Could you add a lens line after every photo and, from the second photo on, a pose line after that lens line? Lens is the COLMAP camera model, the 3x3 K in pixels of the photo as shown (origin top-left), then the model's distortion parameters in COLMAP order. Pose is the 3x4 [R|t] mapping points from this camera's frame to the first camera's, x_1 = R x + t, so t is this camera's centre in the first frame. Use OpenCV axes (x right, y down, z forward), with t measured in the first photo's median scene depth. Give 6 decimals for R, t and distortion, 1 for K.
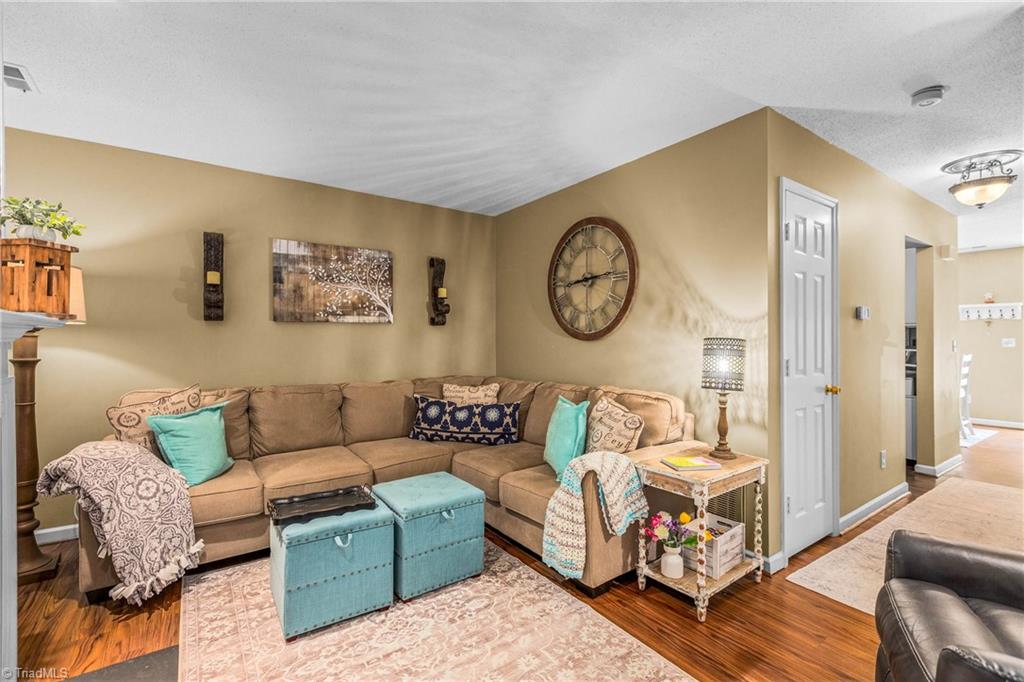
lens RADIAL K [[461.3, 0, 510.0], [0, 461.3, 338.9], [0, 0, 1]] dist [0.000921, -0.000503]
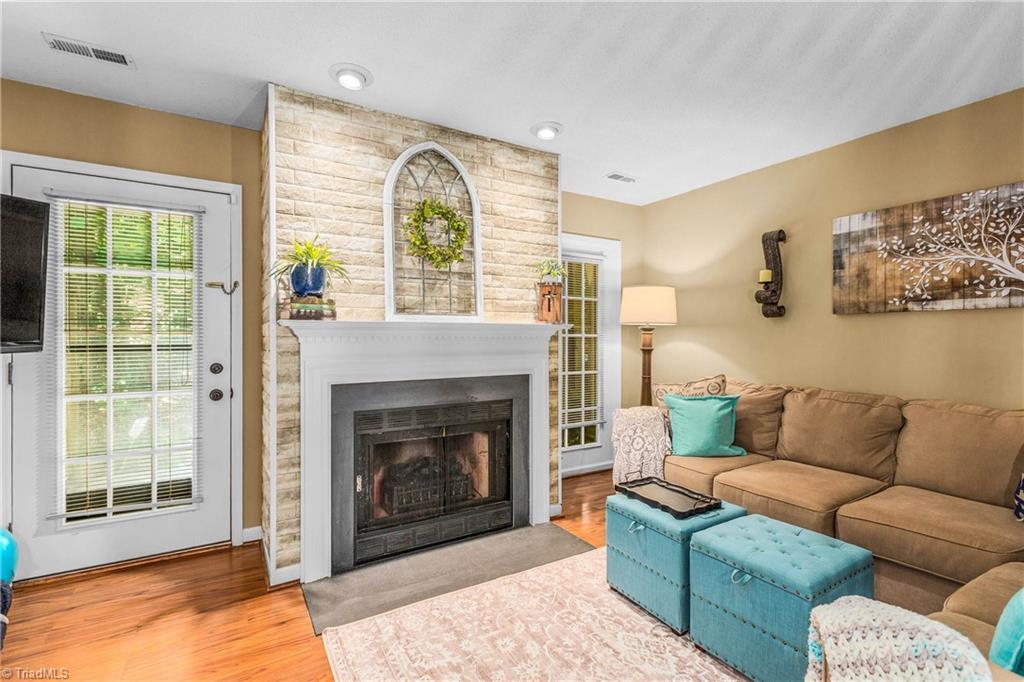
lens RADIAL K [[461.3, 0, 490.6], [0, 461.3, 337.4], [0, 0, 1]] dist [0.000921, -0.000503]
pose [[-0.092514, 0.003024, -0.995707, 0.395654], [-0.000194, 0.999995, 0.003055, 0.001912], [0.995711, 0.000476, -0.092513, 0.431056]]
